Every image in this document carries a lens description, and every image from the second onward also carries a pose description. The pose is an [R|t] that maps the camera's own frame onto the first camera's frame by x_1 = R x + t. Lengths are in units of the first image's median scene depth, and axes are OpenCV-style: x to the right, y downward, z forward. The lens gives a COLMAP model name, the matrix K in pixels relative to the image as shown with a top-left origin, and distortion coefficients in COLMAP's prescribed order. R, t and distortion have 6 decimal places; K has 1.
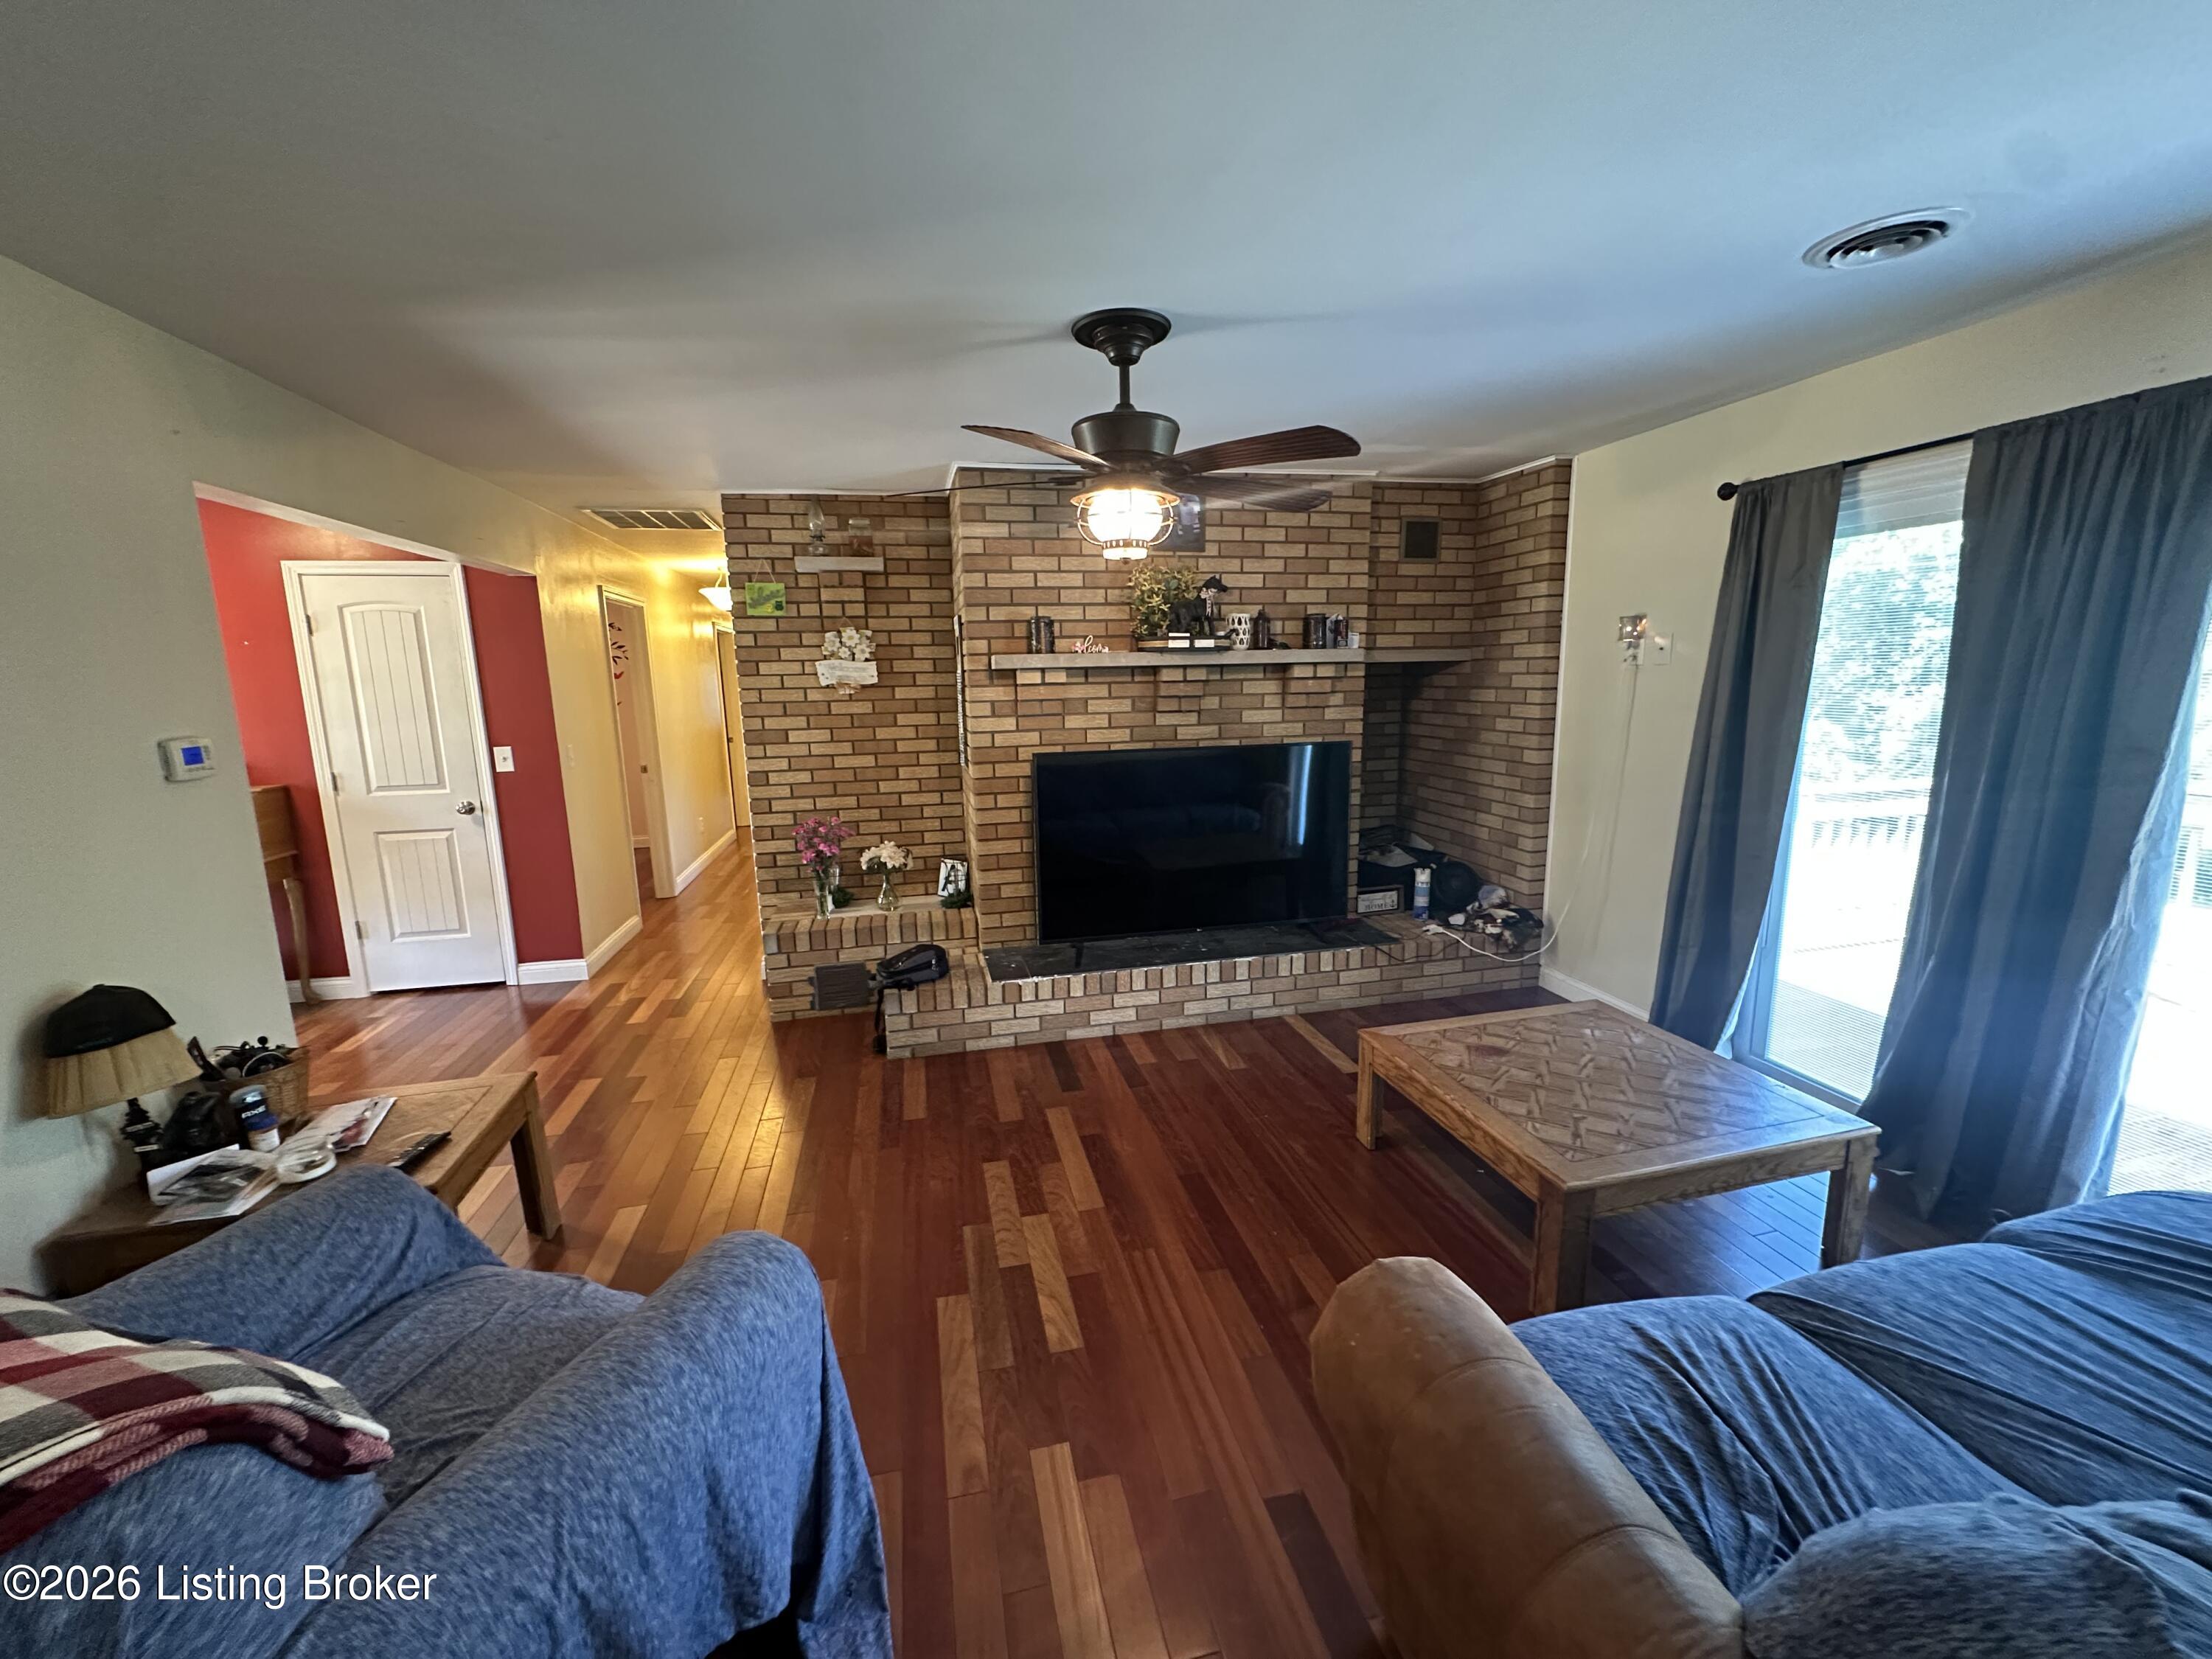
lens RADIAL K [[874.1, 0, 1106.0], [0, 874.1, 829.5], [0, 0, 1]] dist [-0.004000, -0.000345]
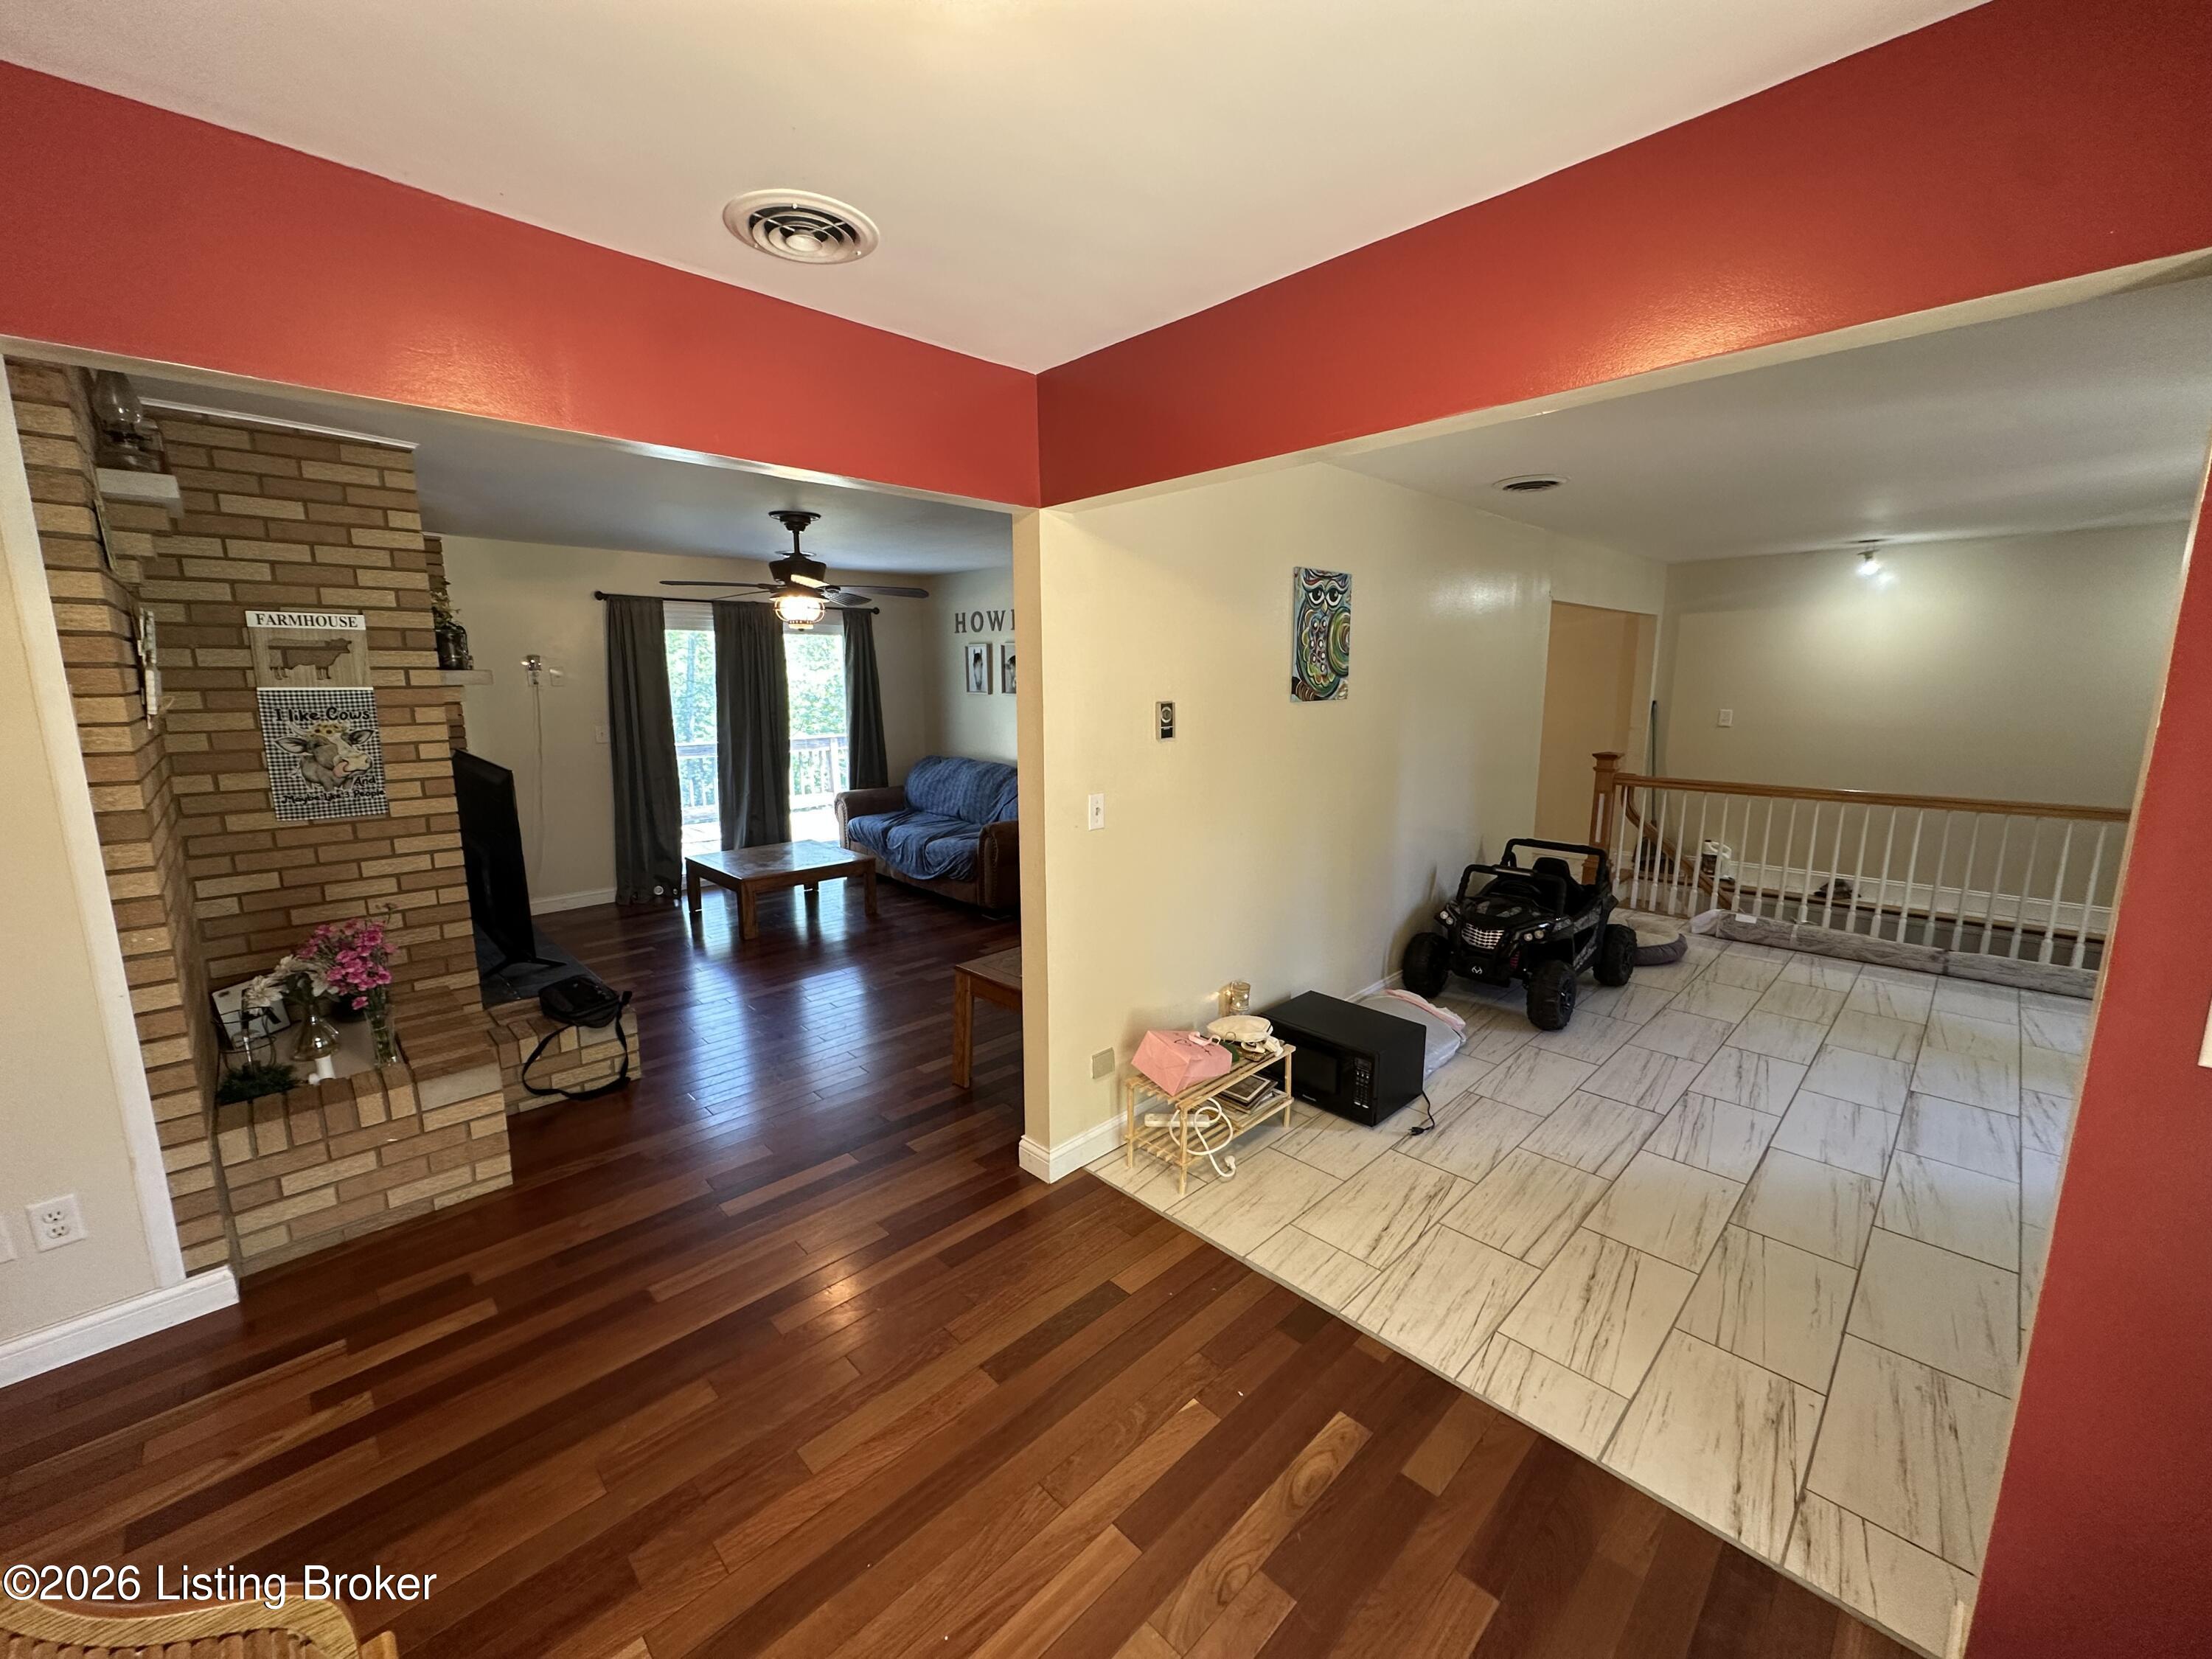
lens RADIAL K [[874.1, 0, 1106.0], [0, 874.1, 829.5], [0, 0, 1]] dist [-0.004000, -0.000345]
pose [[-0.515593, -0.133473, 0.846374, -1.079144], [0.160946, 0.955124, 0.248667, -0.130067], [-0.841582, 0.264431, -0.470973, 0.753390]]
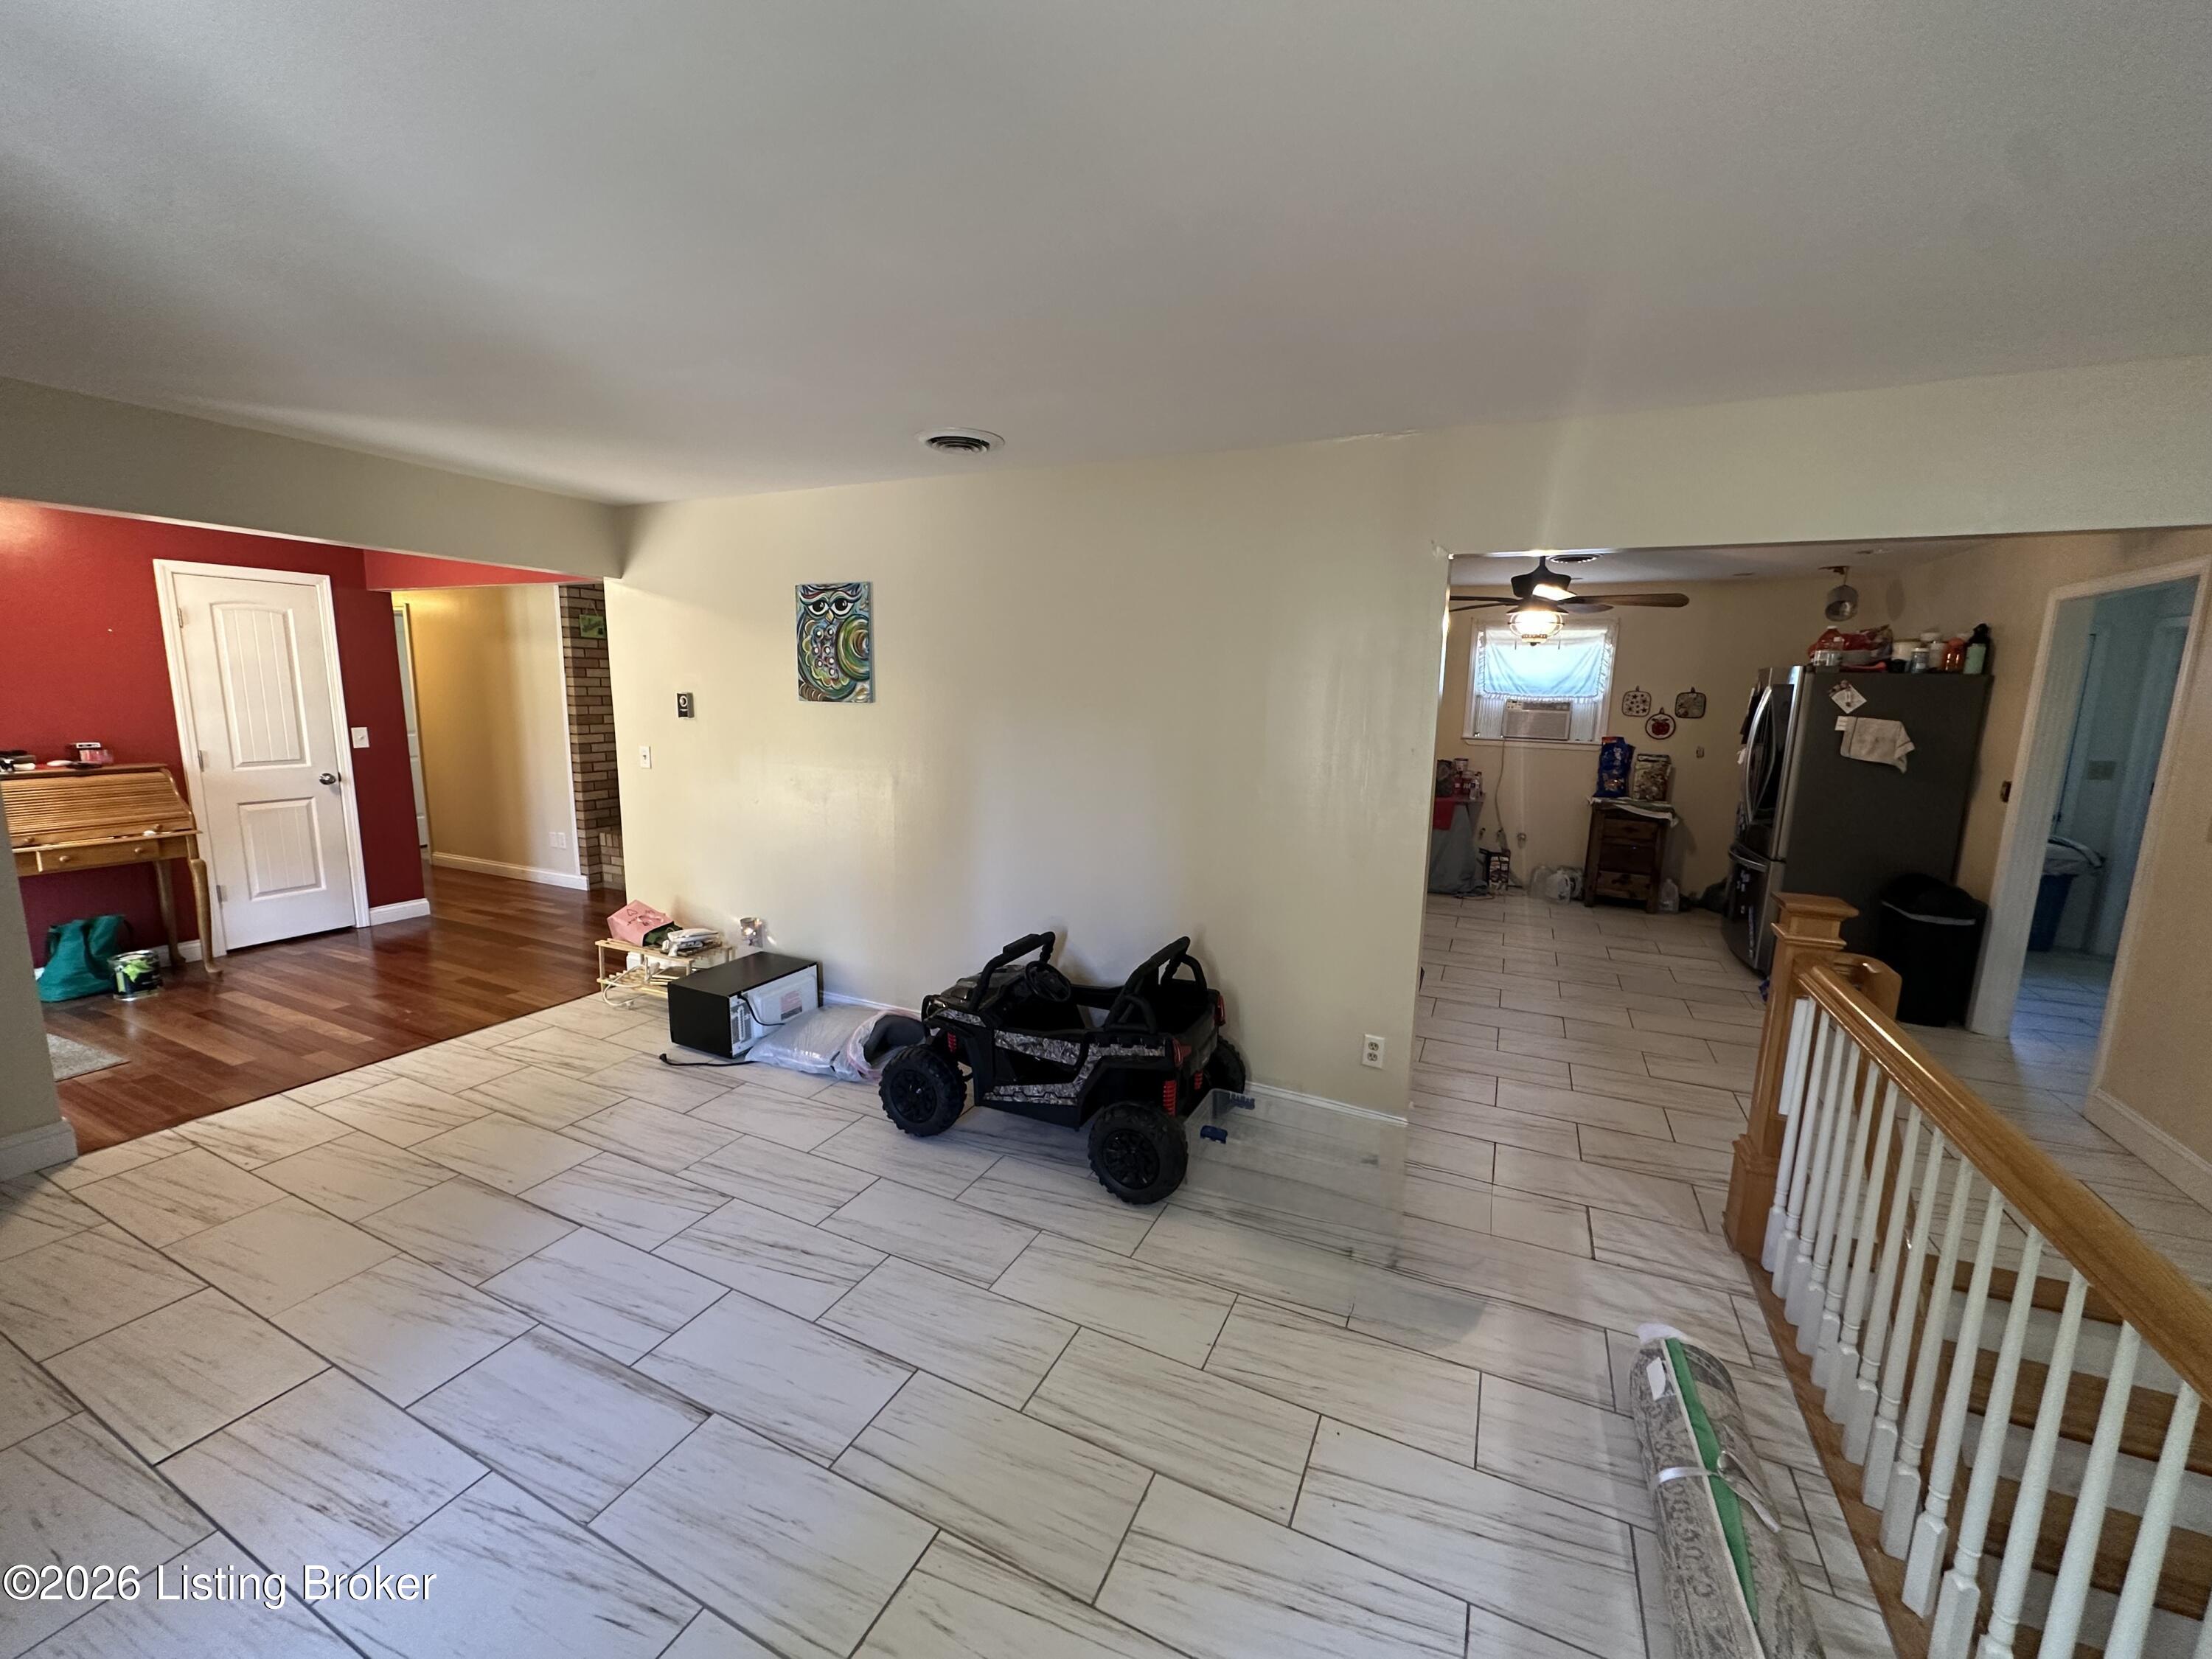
lens RADIAL K [[874.1, 0, 1106.0], [0, 874.1, 829.5], [0, 0, 1]] dist [-0.004000, -0.000345]
pose [[0.619139, -0.098794, 0.779042, -1.014083], [0.106107, 0.993482, 0.041660, 0.108157], [-0.778080, 0.056868, 0.625586, -0.576892]]
